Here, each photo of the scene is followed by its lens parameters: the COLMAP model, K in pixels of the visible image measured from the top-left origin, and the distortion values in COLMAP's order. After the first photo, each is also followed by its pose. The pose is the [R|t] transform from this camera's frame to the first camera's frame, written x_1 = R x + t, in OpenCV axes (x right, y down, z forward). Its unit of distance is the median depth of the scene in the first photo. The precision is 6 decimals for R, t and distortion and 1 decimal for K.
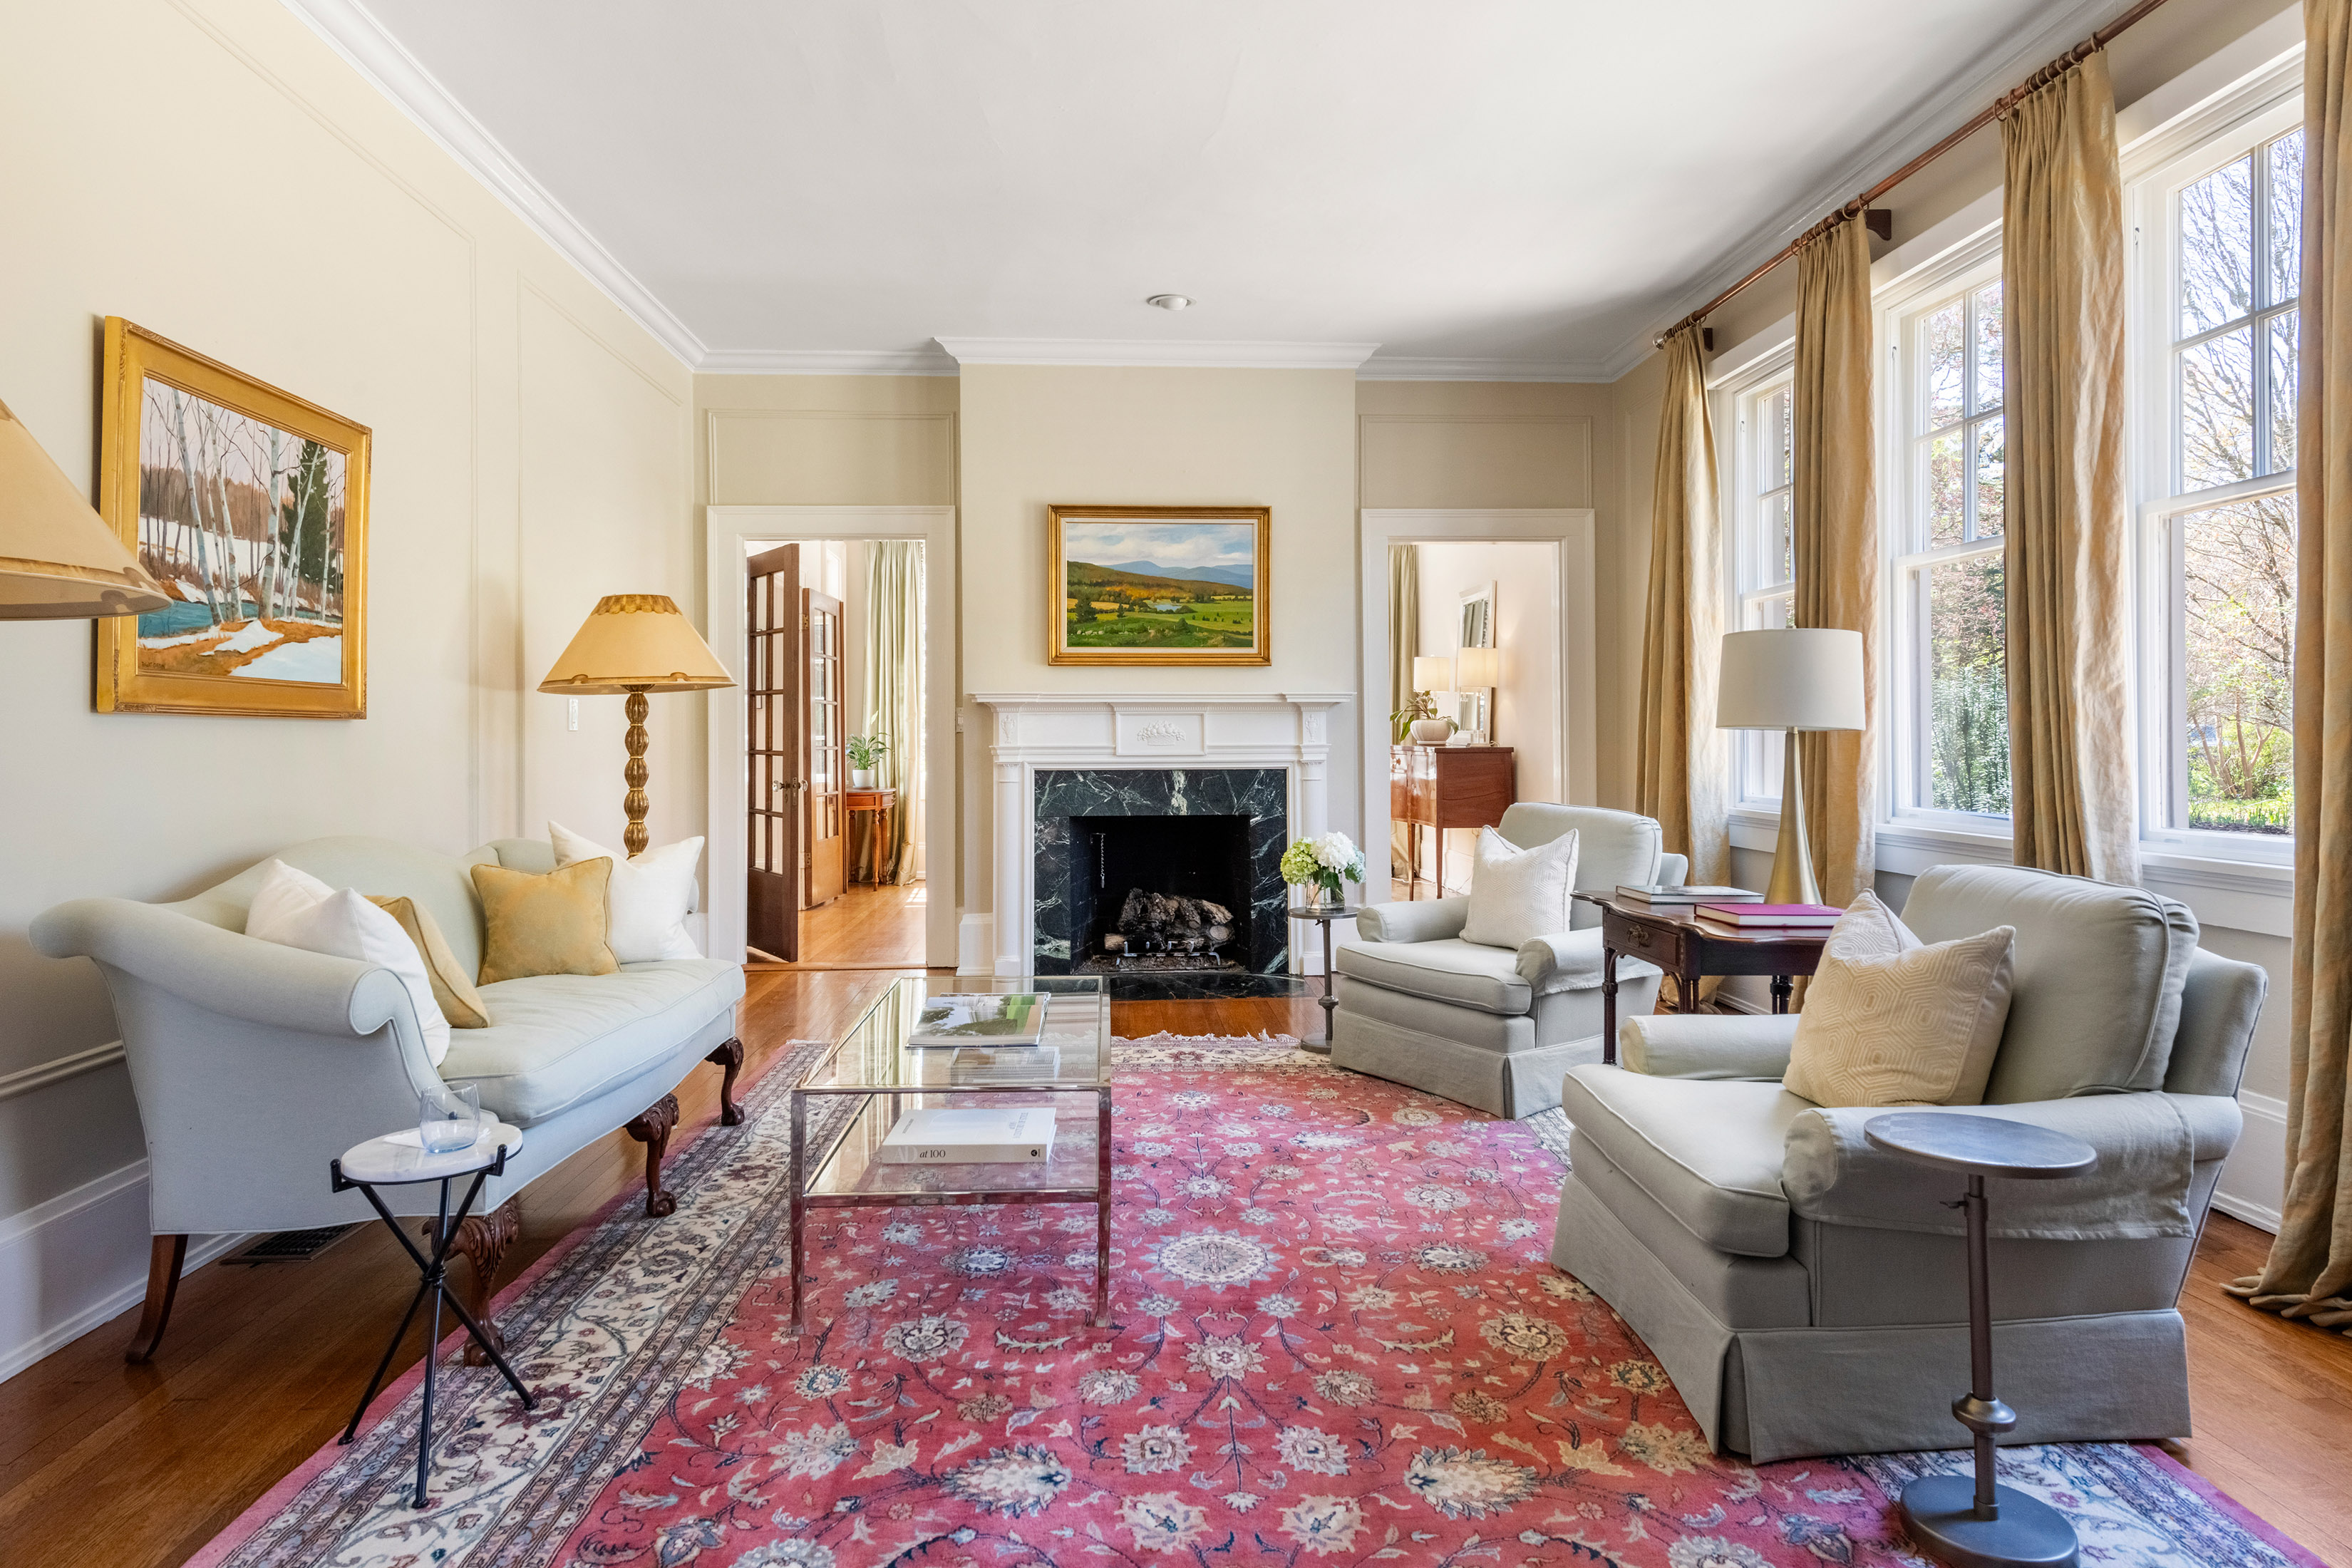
lens RADIAL K [[1327.8, 0, 1156.0], [0, 1327.8, 732.6], [0, 0, 1]] dist [0.018981, -0.008688]
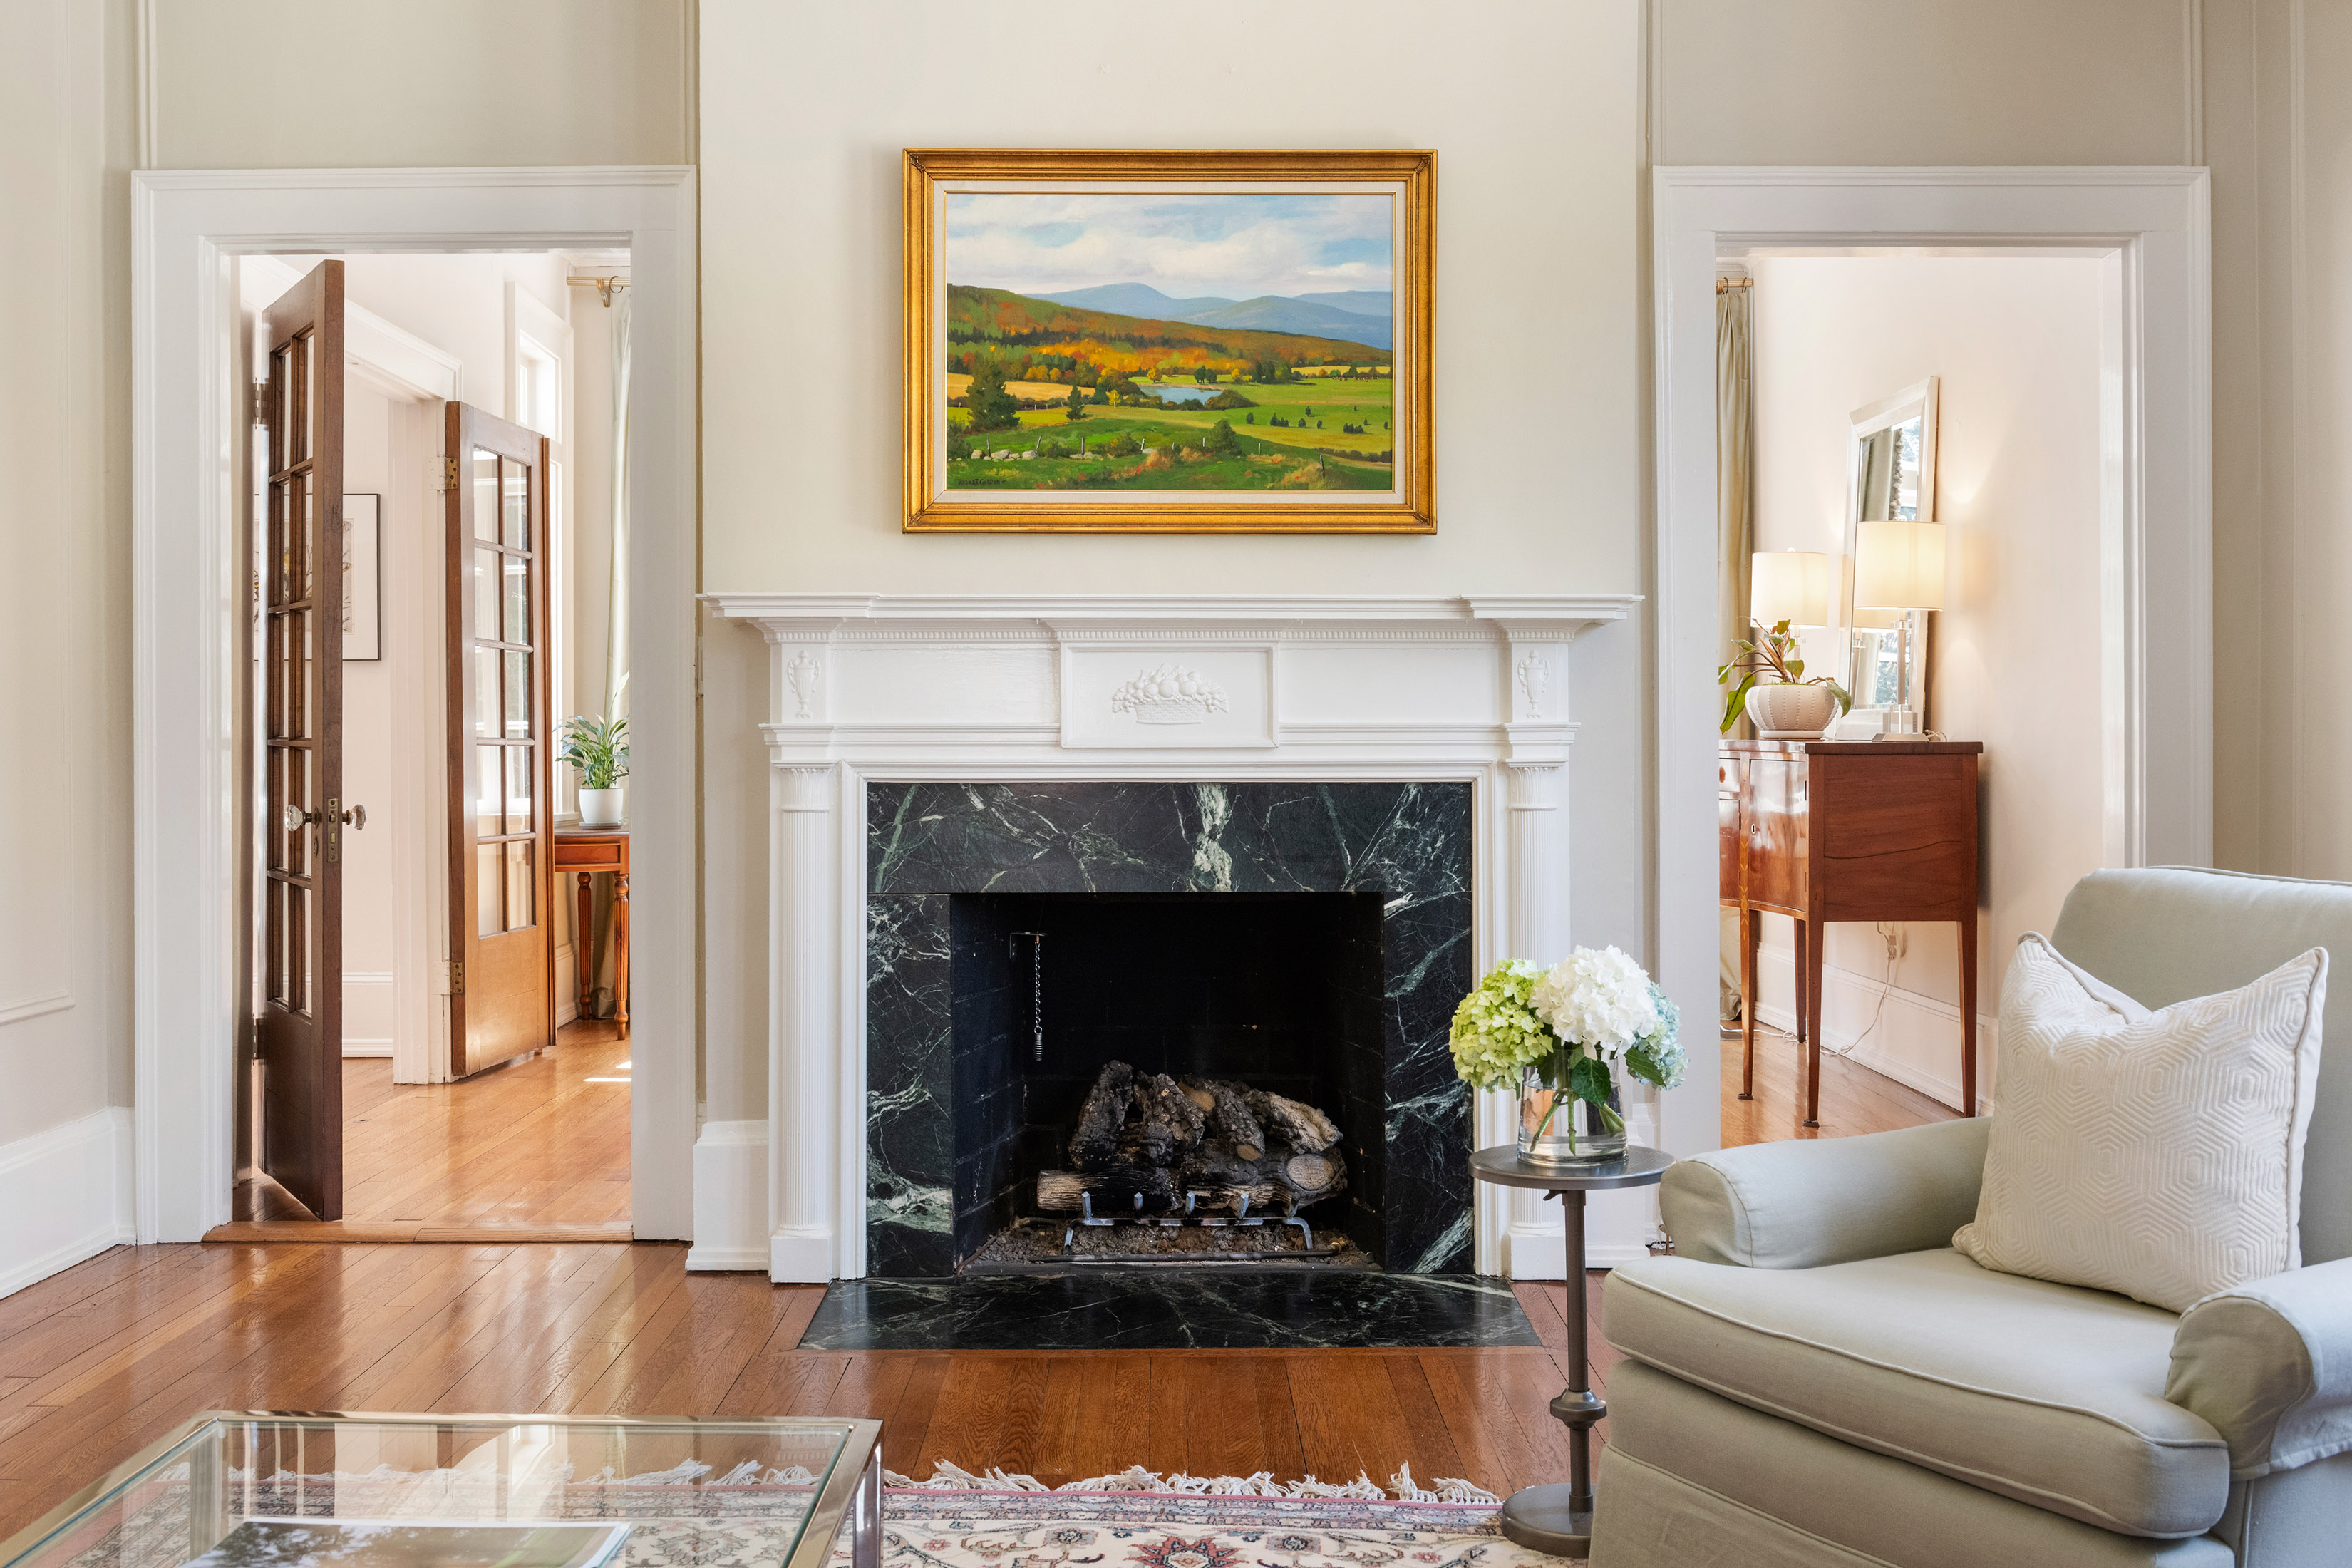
lens RADIAL K [[2328.4, 0, 1138.7], [0, 2328.4, 742.4], [0, 0, 1]] dist [-0.021795, 0.000000]
pose [[0.998812, 0.003424, -0.048611, 0.040961], [-0.003293, 0.999991, 0.002789, 0.018302], [0.048620, -0.002626, 0.998814, 0.372659]]
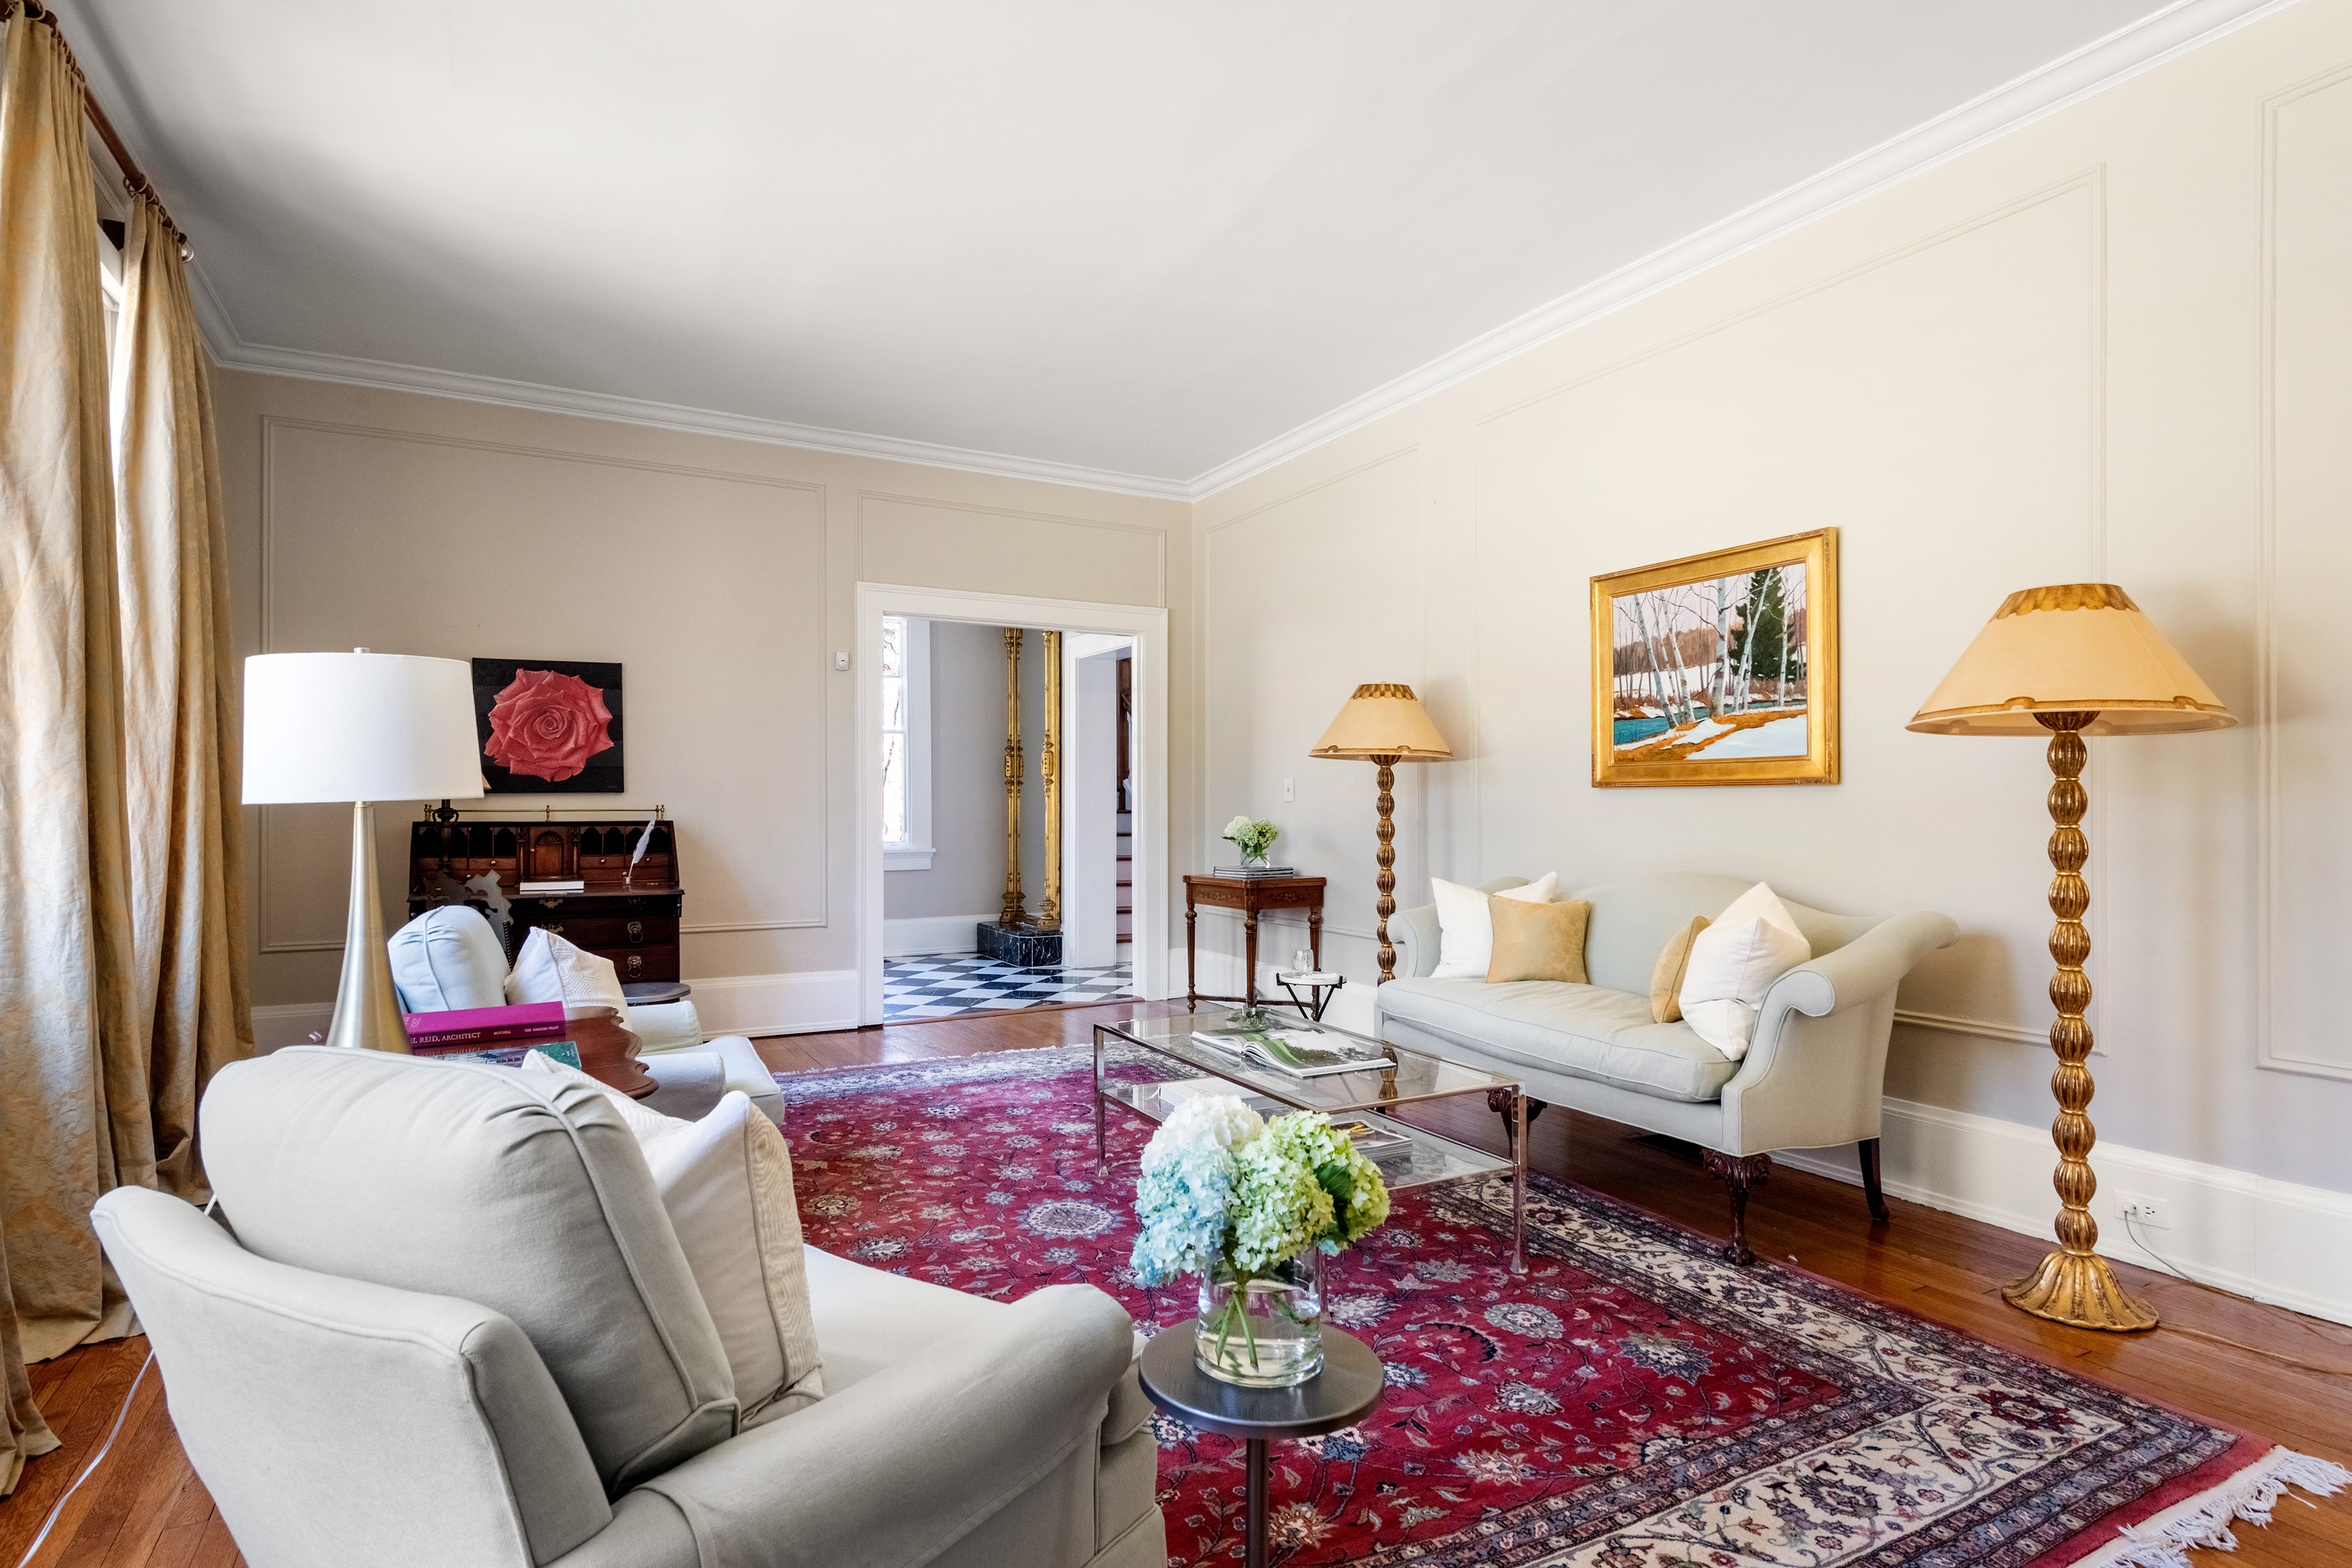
lens RADIAL K [[1303.2, 0, 1190.9], [0, 1303.2, 801.8], [0, 0, 1]] dist [0.015648, -0.001852]
pose [[-0.904057, 0.008112, -0.427335, 0.286268], [0.010369, 0.999942, -0.002955, 0.002390], [0.427286, -0.007103, -0.904089, 1.338752]]
